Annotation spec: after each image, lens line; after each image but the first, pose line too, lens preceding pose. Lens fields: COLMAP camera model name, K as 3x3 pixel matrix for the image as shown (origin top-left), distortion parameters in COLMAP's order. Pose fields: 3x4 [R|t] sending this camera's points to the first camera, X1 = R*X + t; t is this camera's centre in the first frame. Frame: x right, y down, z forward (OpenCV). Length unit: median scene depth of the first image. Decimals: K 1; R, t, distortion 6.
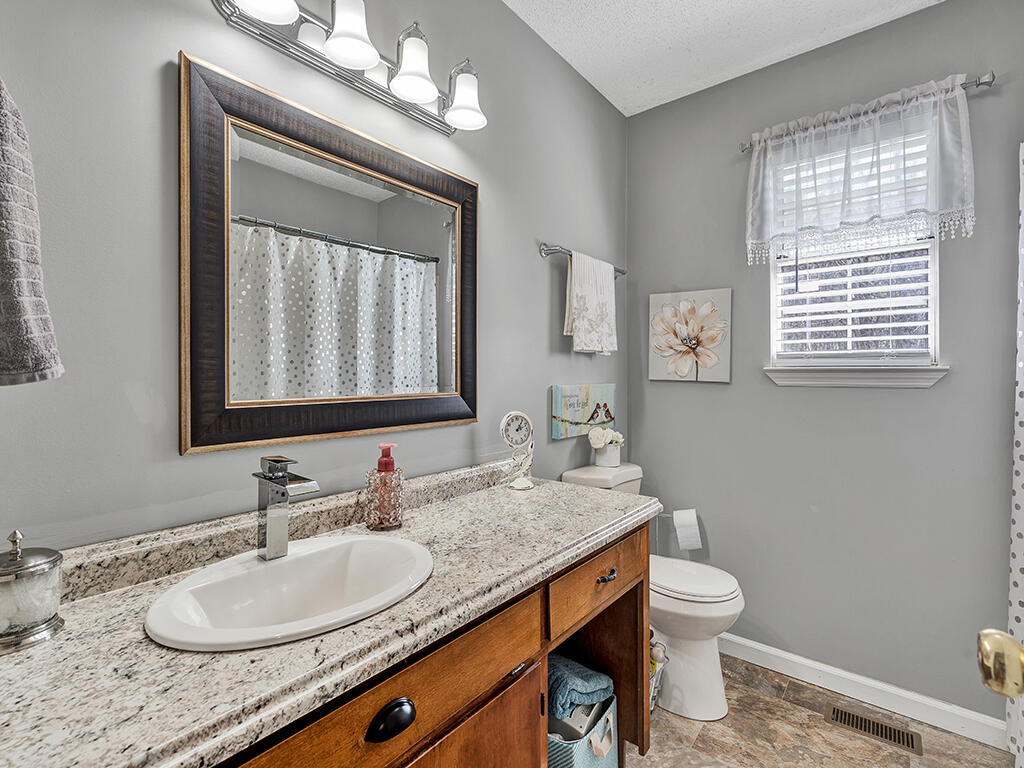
lens RADIAL K [[470.1, 0, 512.8], [0, 470.1, 380.1], [0, 0, 1]] dist [0.000022, 0.000124]
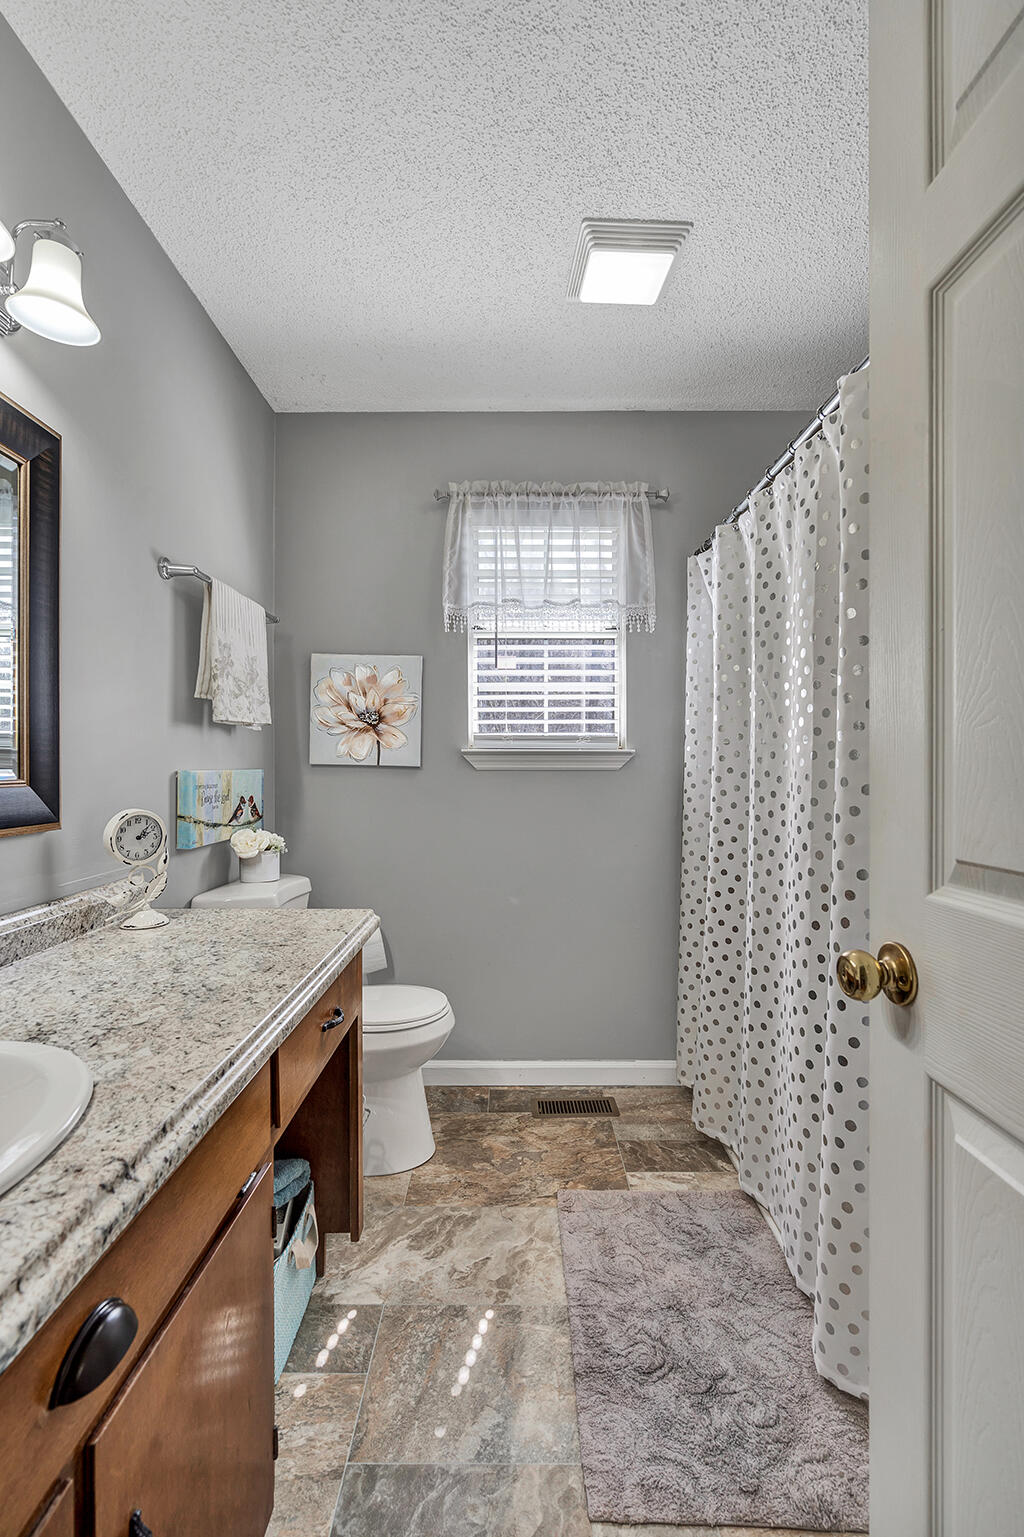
lens RADIAL K [[600.9, 0, 509.2], [0, 600.9, 770.9], [0, 0, 1]] dist [-0.005845, 0.001158]
pose [[0.801339, 0.001628, 0.598208, -0.090821], [-0.005031, 0.999979, 0.004018, 0.010768], [-0.598189, -0.006230, 0.801331, 0.044865]]
